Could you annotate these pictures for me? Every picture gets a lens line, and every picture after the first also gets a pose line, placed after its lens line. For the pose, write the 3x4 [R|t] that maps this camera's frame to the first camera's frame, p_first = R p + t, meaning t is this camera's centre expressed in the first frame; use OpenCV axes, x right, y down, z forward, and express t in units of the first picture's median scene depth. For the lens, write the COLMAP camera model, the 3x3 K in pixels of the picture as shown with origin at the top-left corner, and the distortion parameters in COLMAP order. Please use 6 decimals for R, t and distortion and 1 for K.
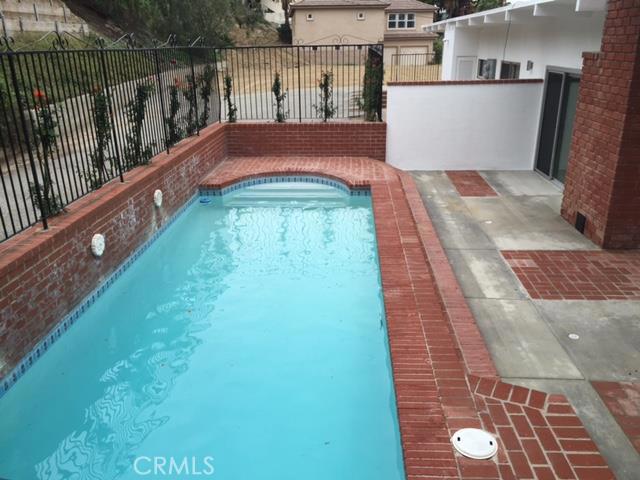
lens RADIAL K [[545.5, 0, 320.5], [0, 545.5, 240.0], [0, 0, 1]] dist [0.041817, -0.034941]
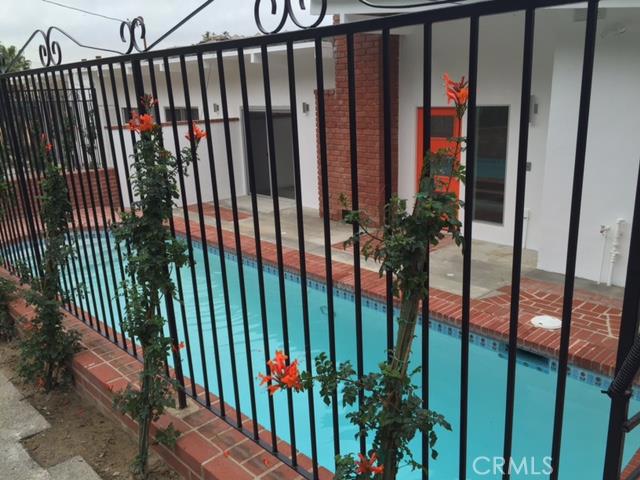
lens RADIAL K [[545.5, 0, 320.1], [0, 545.5, 241.2], [0, 0, 1]] dist [0.041817, -0.034941]
pose [[0.687072, -0.205508, 0.696921, -0.584490], [0.272075, 0.962152, 0.015489, -0.017064], [-0.673727, 0.178972, 0.716981, 0.155953]]
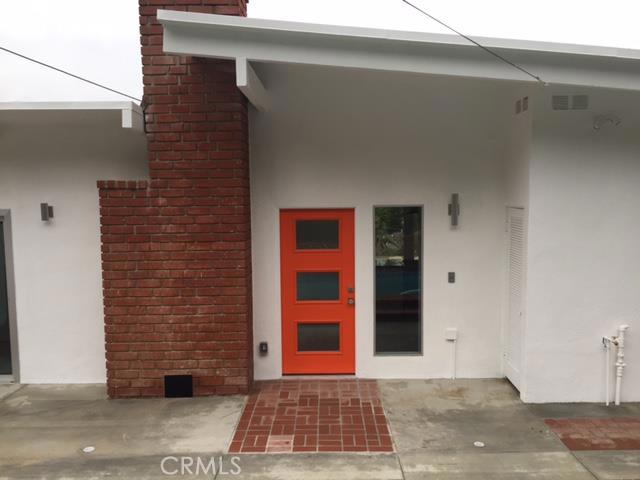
lens RADIAL K [[545.5, 0, 321.5], [0, 545.5, 240.8], [0, 0, 1]] dist [0.041817, -0.034941]
pose [[-0.046711, -0.071714, 0.996331, -0.361366], [0.353864, 0.931549, 0.083641, -0.262778], [-0.934130, 0.356473, -0.018137, 0.907973]]
